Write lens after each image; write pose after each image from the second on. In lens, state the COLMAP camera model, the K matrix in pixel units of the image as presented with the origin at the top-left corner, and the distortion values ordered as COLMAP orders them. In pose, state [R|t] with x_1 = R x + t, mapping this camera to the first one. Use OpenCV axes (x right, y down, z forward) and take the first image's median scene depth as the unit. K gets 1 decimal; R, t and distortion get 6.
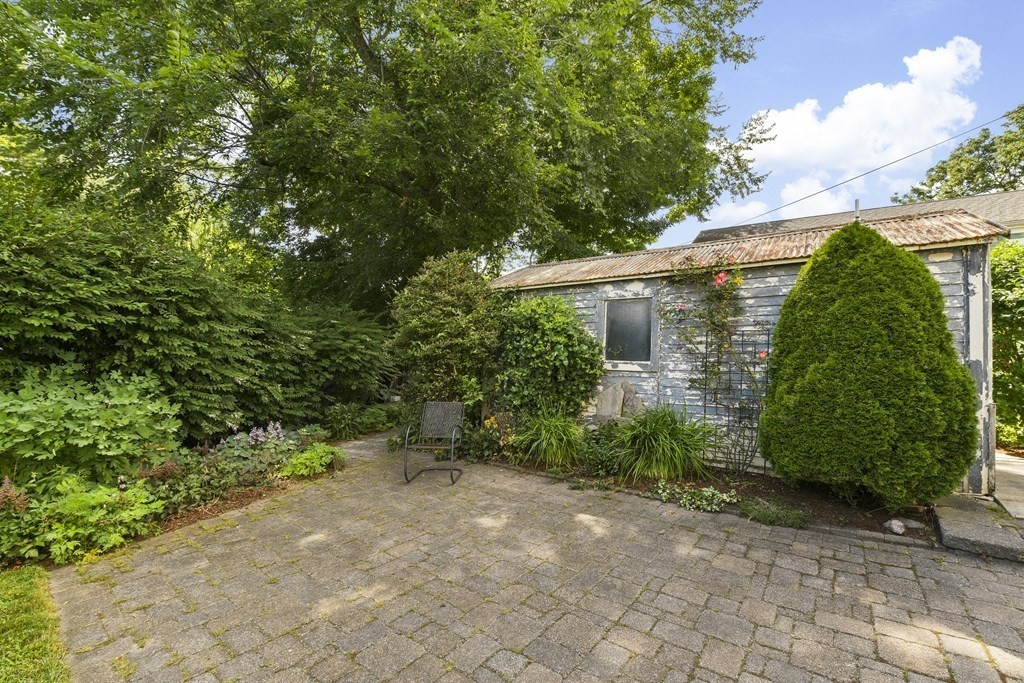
lens RADIAL K [[407.0, 0, 540.7], [0, 407.0, 346.4], [0, 0, 1]] dist [-0.012215, 0.000011]
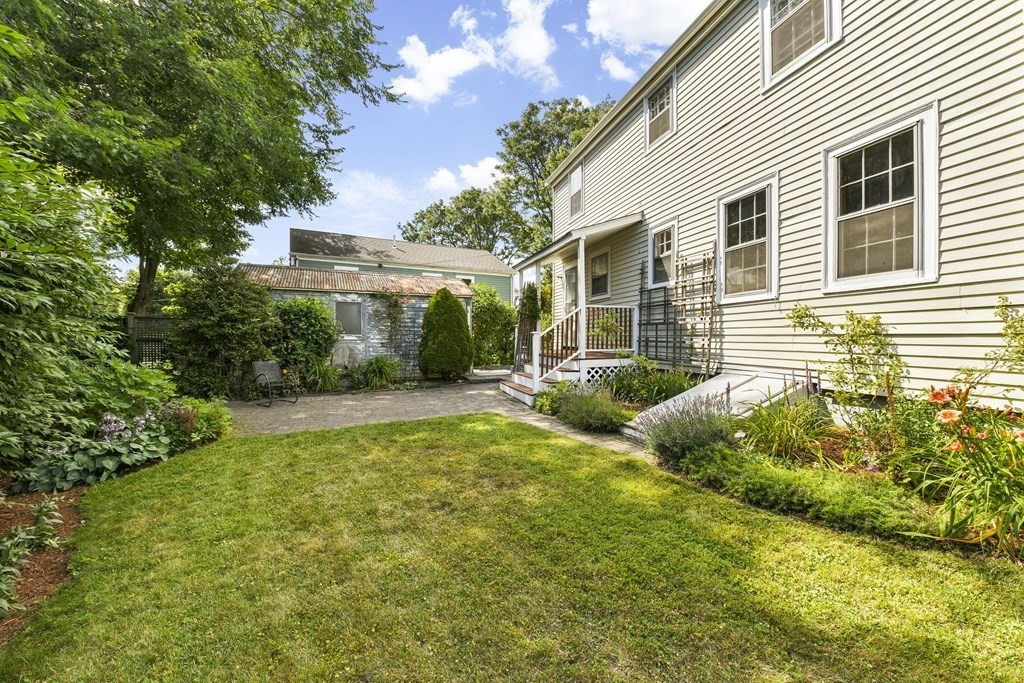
lens RADIAL K [[403.2, 0, 512.0], [0, 403.2, 341.5], [0, 0, 1]] dist [0.000735, -0.000082]
pose [[0.494598, -0.027787, 0.868678, -1.102152], [-0.019969, 0.998862, 0.043321, -0.031271], [-0.868892, -0.038773, 0.493480, -0.637121]]
